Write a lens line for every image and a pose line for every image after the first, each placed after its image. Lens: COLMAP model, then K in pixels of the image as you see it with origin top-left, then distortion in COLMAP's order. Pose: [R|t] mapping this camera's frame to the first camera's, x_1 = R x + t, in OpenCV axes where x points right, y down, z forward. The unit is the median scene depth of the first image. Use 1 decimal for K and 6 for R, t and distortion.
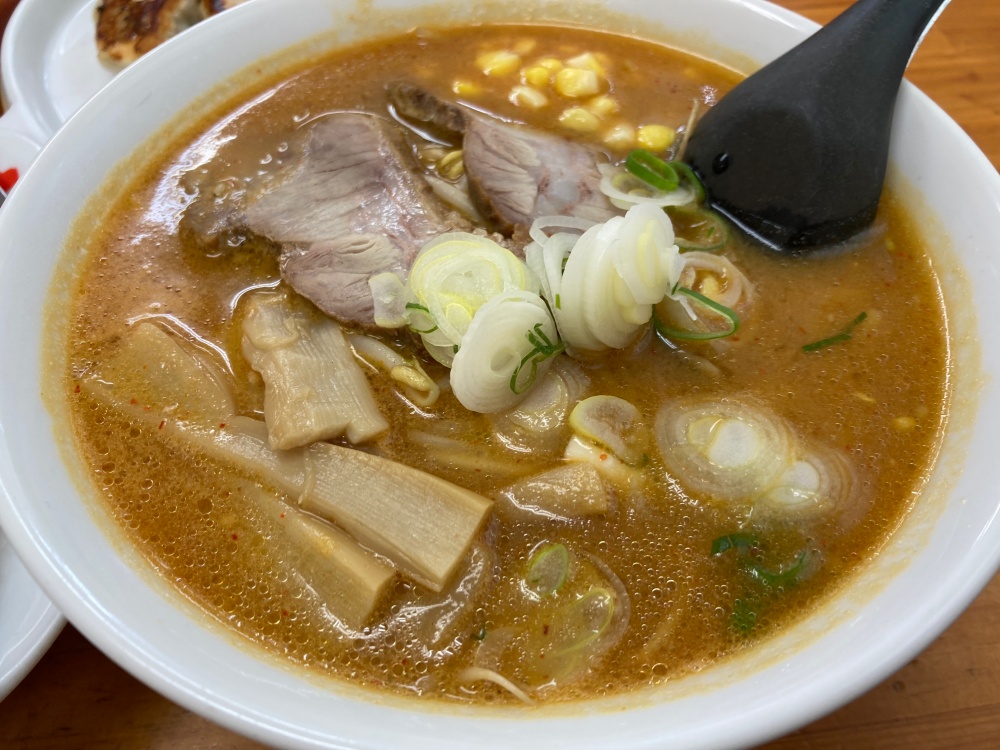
lens RADIAL K [[816.1, 0, 500.0], [0, 816.1, 375.0], [0, 0, 1]] dist [0.005617, -0.005816]
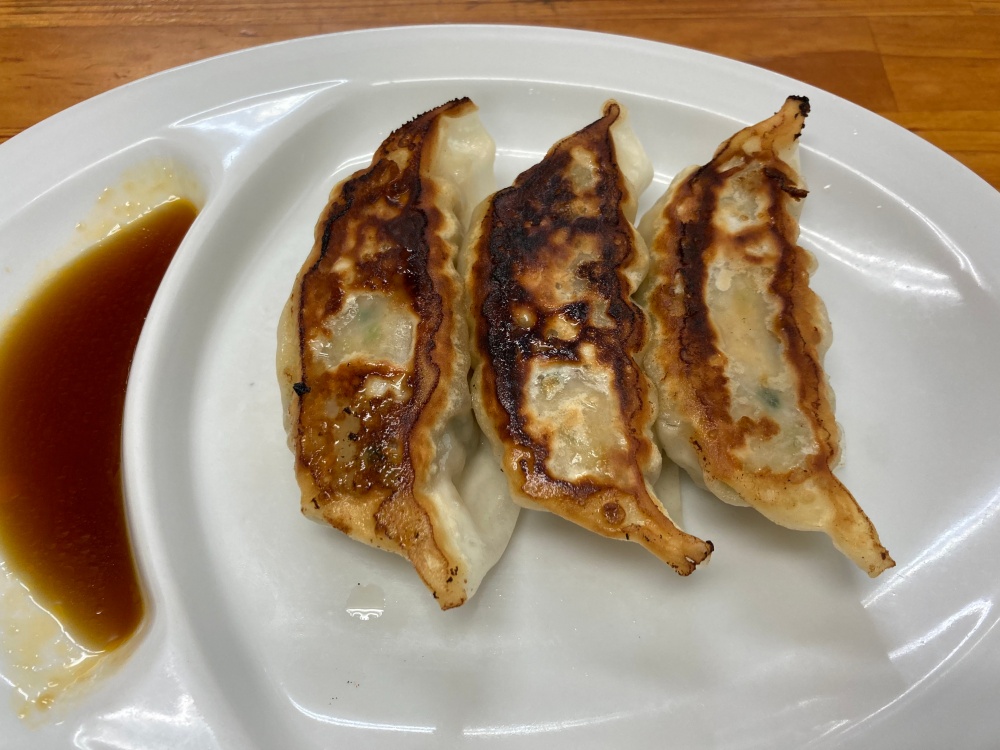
lens RADIAL K [[816.1, 0, 500.0], [0, 816.1, 375.0], [0, 0, 1]] dist [0.005617, -0.005816]
pose [[0.996161, 0.086941, -0.010253, -0.355284], [-0.084203, 0.983600, 0.159499, -0.577744], [0.023952, -0.158024, 0.987145, 0.457238]]
